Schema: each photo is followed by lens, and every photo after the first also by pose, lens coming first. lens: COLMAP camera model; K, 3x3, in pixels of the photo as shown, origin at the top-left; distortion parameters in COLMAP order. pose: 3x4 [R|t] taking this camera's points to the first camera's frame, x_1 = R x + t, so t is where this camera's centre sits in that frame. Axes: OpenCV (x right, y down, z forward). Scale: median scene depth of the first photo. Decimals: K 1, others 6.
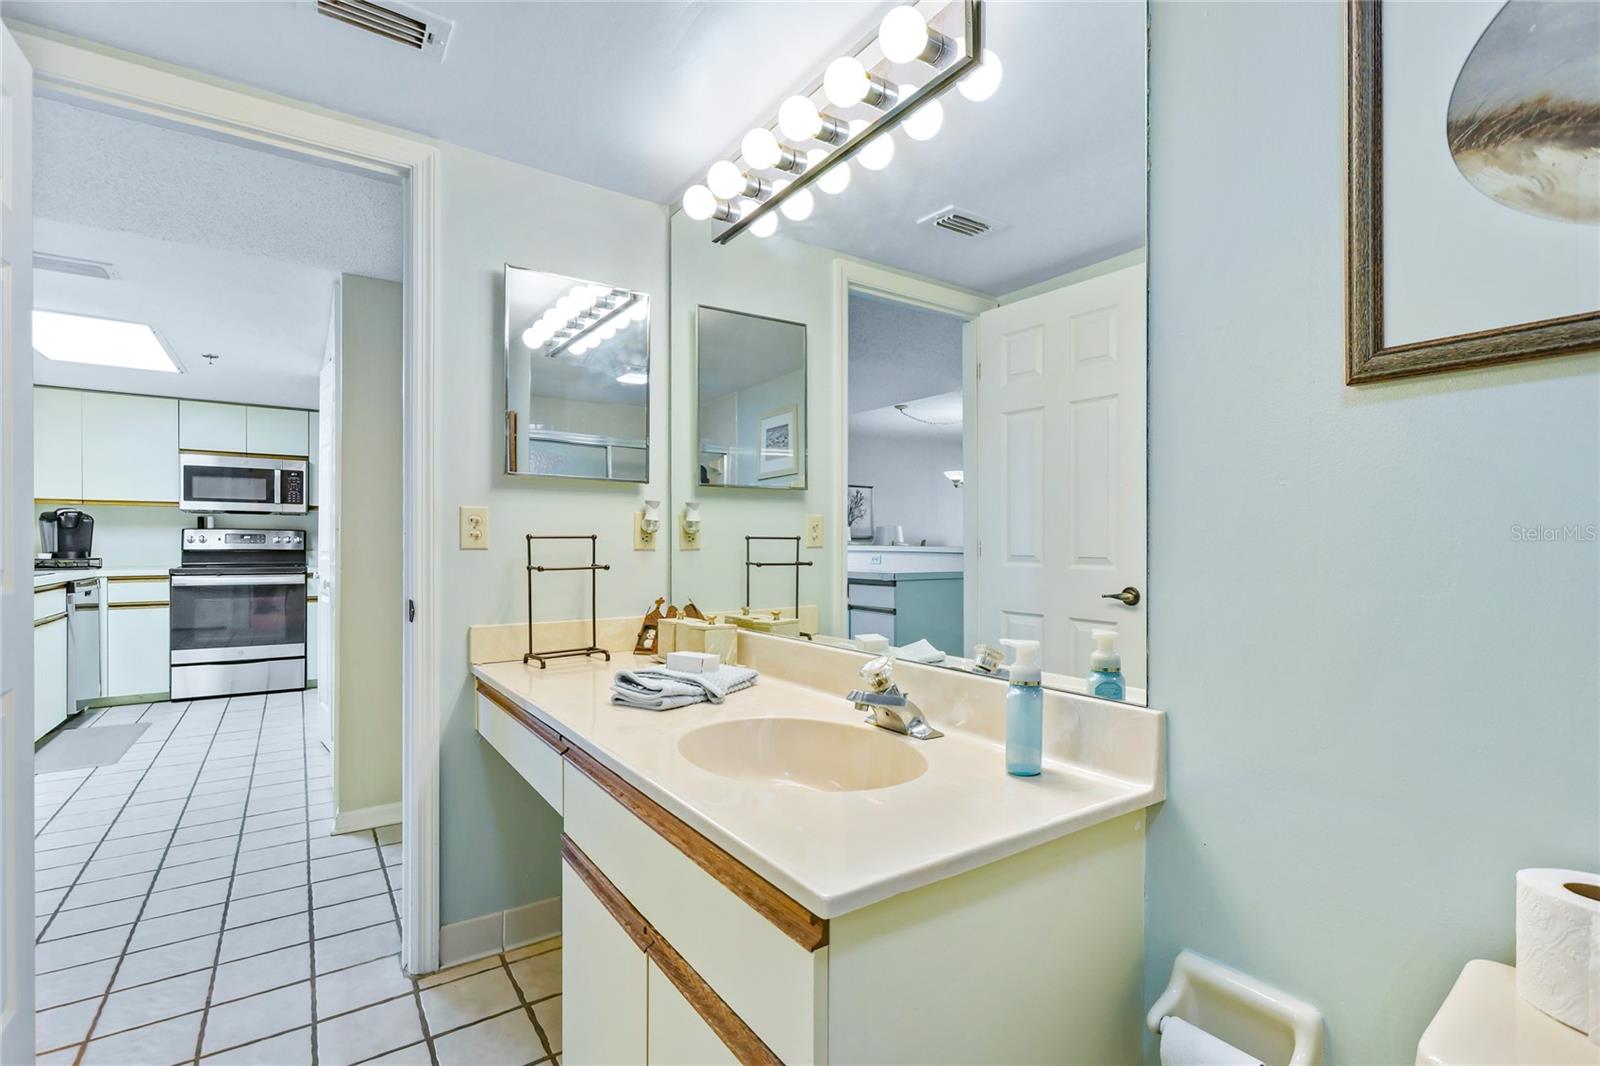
lens RADIAL K [[734.4, 0, 797.9], [0, 734.4, 540.2], [0, 0, 1]] dist [-0.001825, 0.000166]
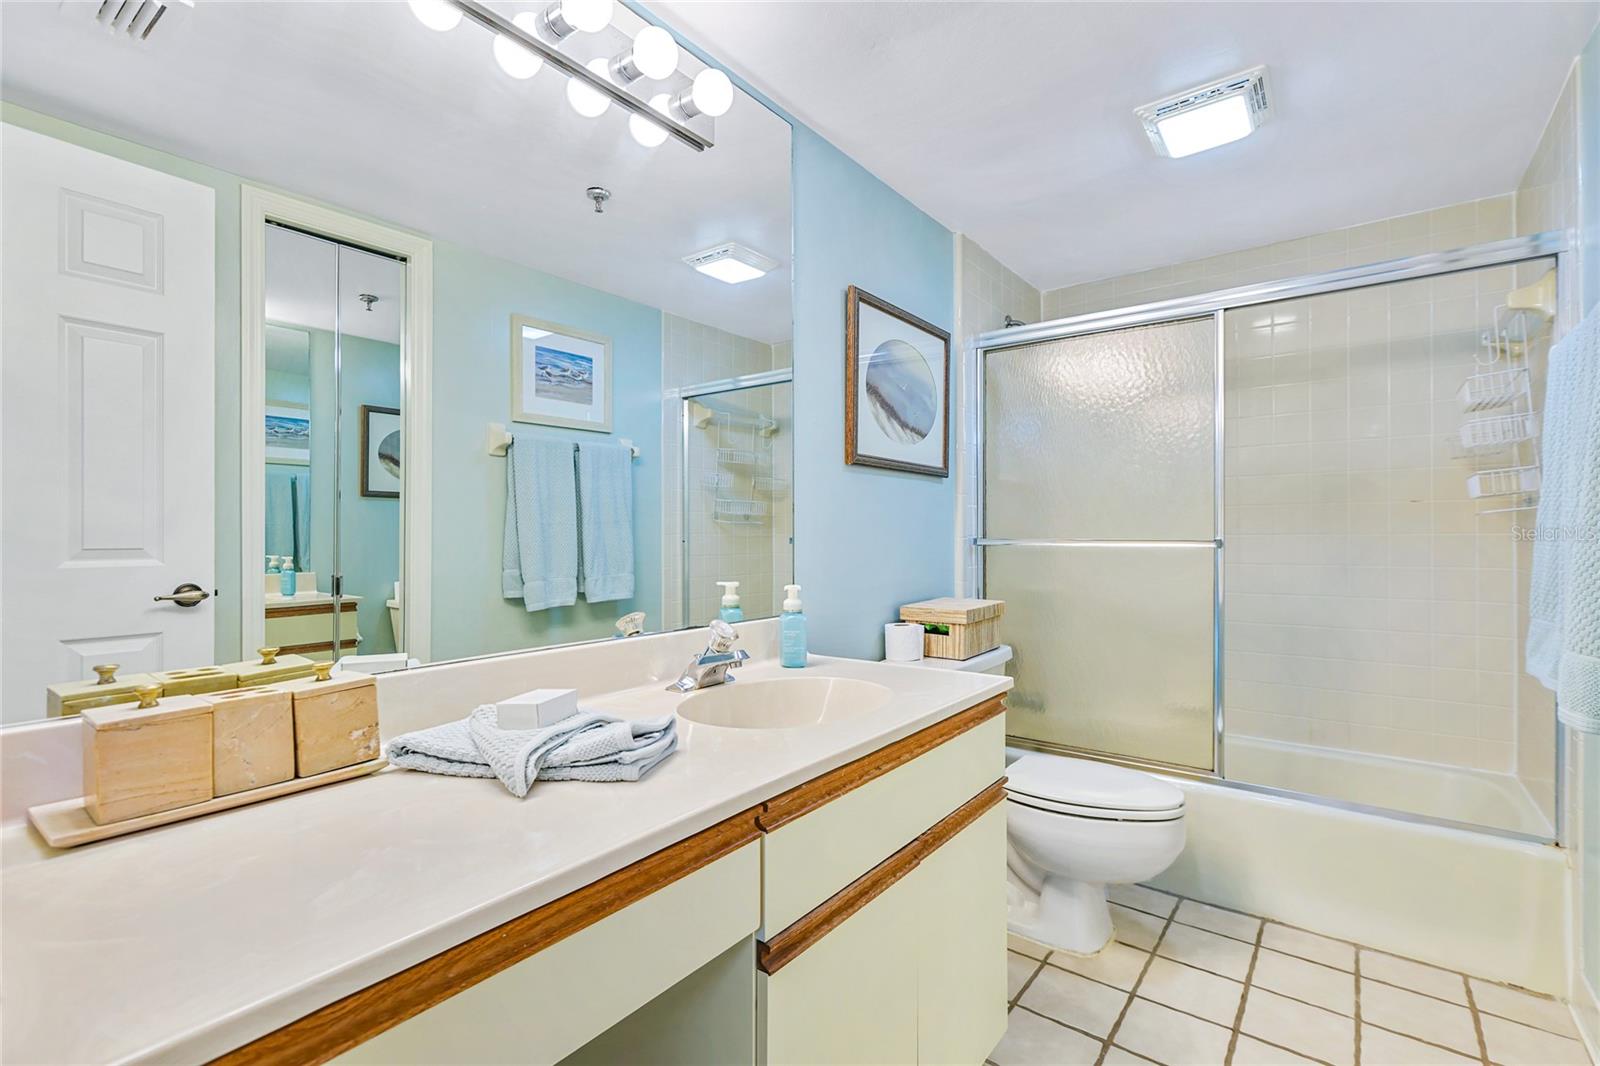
lens RADIAL K [[723.1, 0, 800.0], [0, 723.1, 533.0], [0, 0, 1]] dist [-0.002133, -0.000059]
pose [[-0.302961, 0.004650, 0.952992, -0.942816], [0.000134, 0.999988, -0.004837, 0.023132], [-0.953003, -0.001338, -0.302958, 1.143221]]
